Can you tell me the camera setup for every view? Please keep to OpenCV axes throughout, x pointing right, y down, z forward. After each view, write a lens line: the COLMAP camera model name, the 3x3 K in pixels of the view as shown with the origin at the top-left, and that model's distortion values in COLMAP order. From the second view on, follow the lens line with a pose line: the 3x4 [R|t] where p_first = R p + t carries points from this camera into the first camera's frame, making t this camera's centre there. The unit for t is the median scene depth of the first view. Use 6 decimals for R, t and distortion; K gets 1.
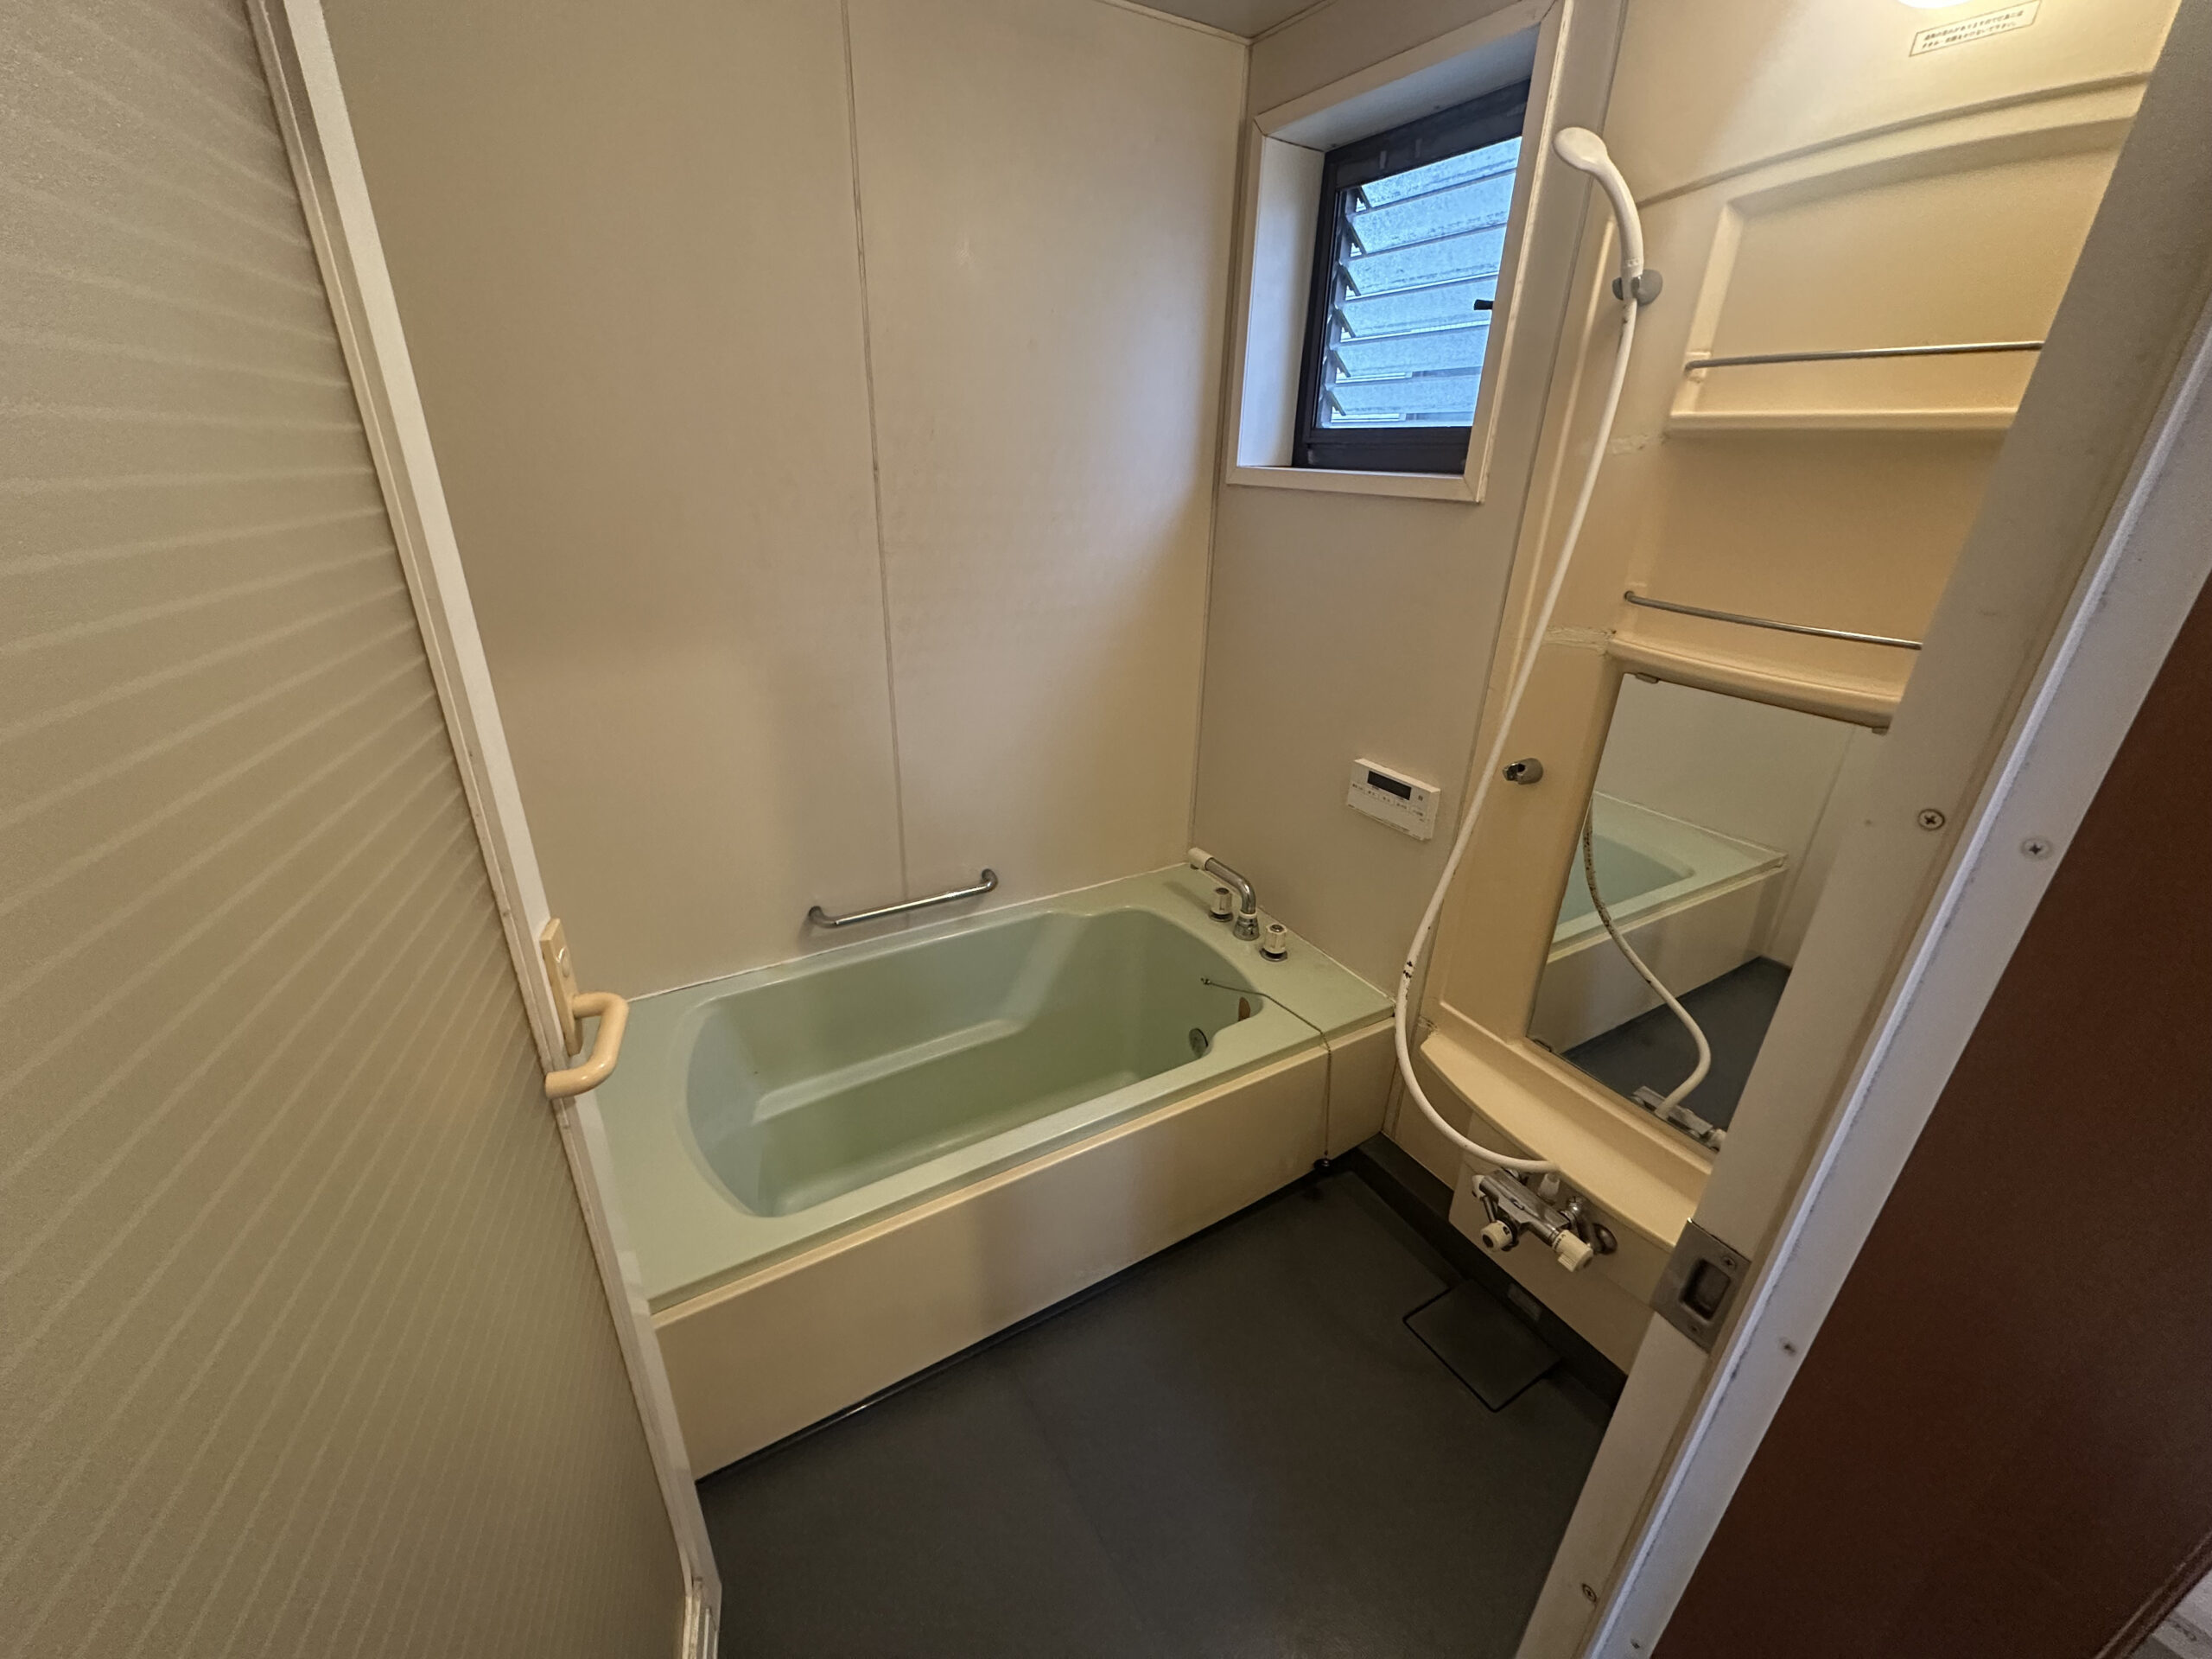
lens RADIAL K [[883.5, 0, 1095.8], [0, 883.5, 817.5], [0, 0, 1]] dist [-0.001381, 0.001292]
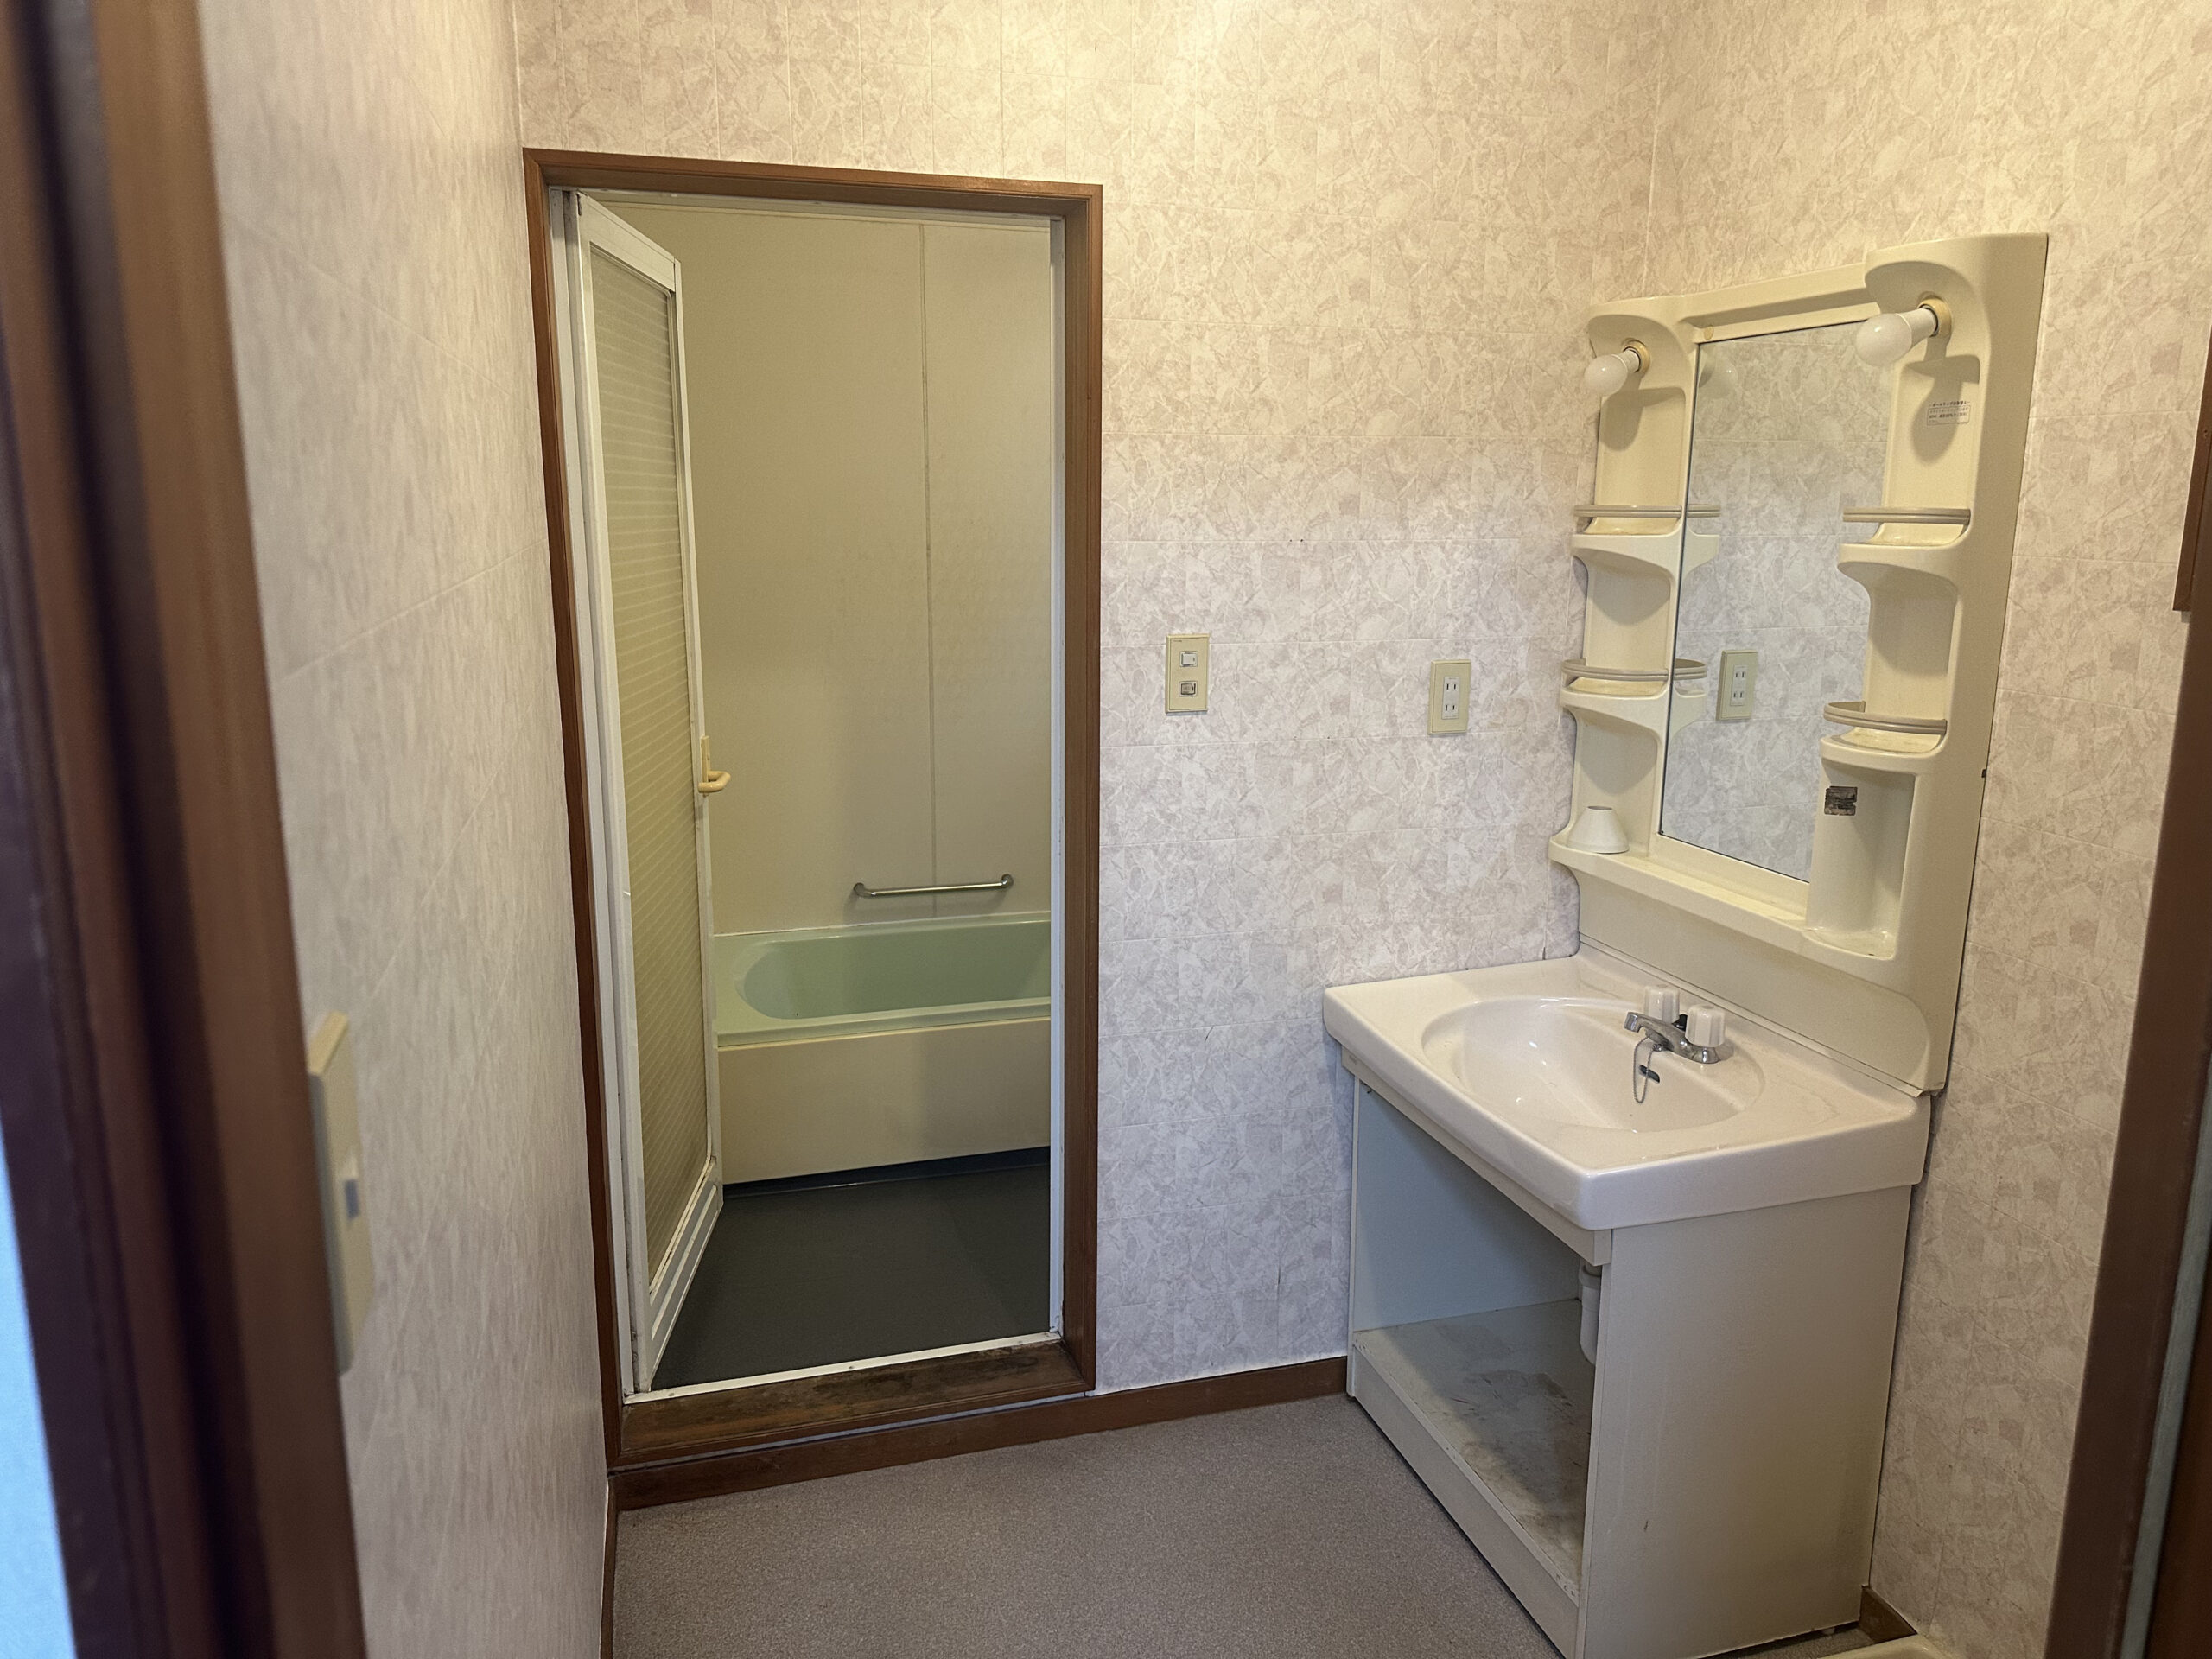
lens RADIAL K [[1573.1, 0, 1115.2], [0, 1573.1, 829.9], [0, 0, 1]] dist [0.069550, -0.078465]
pose [[0.969097, 0.037708, -0.243780, 0.670306], [-0.086159, 0.977749, -0.191269, 0.496902], [0.231143, 0.206362, 0.950783, -1.225029]]
